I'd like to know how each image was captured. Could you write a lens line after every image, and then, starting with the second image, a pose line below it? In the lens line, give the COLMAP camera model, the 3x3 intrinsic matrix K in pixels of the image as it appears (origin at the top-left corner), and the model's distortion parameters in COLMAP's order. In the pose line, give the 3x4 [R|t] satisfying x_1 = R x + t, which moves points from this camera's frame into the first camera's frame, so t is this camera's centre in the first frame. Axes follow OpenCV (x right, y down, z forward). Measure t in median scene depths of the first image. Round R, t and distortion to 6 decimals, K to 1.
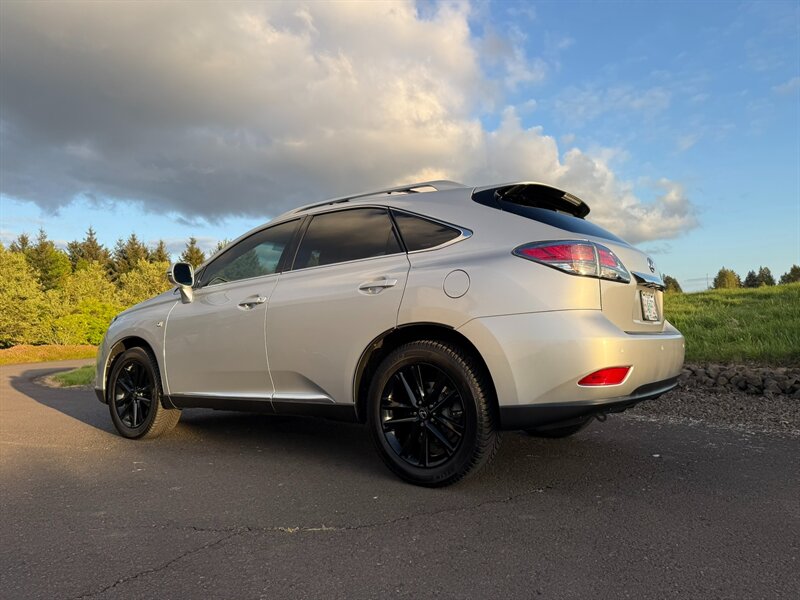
lens RADIAL K [[559.1, 0, 400.0], [0, 559.1, 300.0], [0, 0, 1]] dist [0.032407, -0.043145]
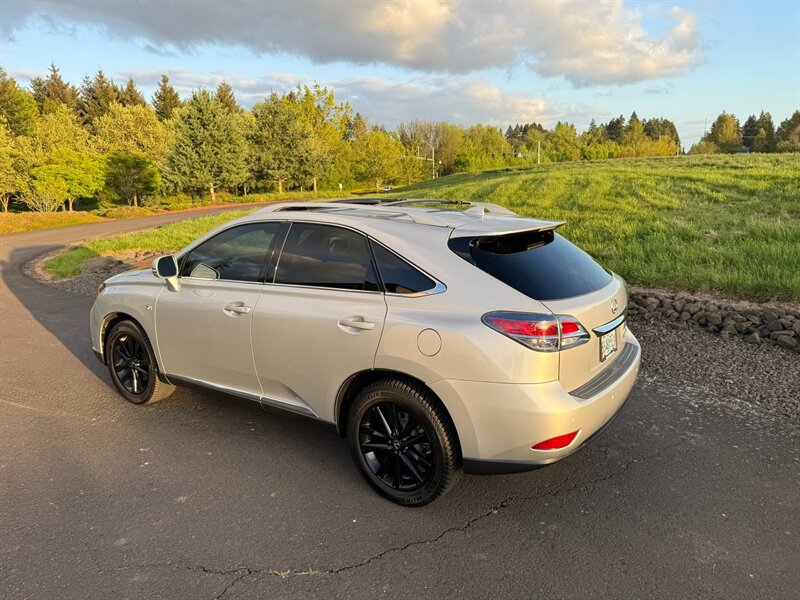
lens RADIAL K [[561.2, 0, 397.3], [0, 561.2, 295.9], [0, 0, 1]] dist [0.005727, -0.007140]
pose [[0.999799, 0.006264, 0.019028, 0.007501], [-0.011100, 0.963938, 0.265897, -0.154706], [-0.016676, -0.266055, 0.963814, -0.003455]]
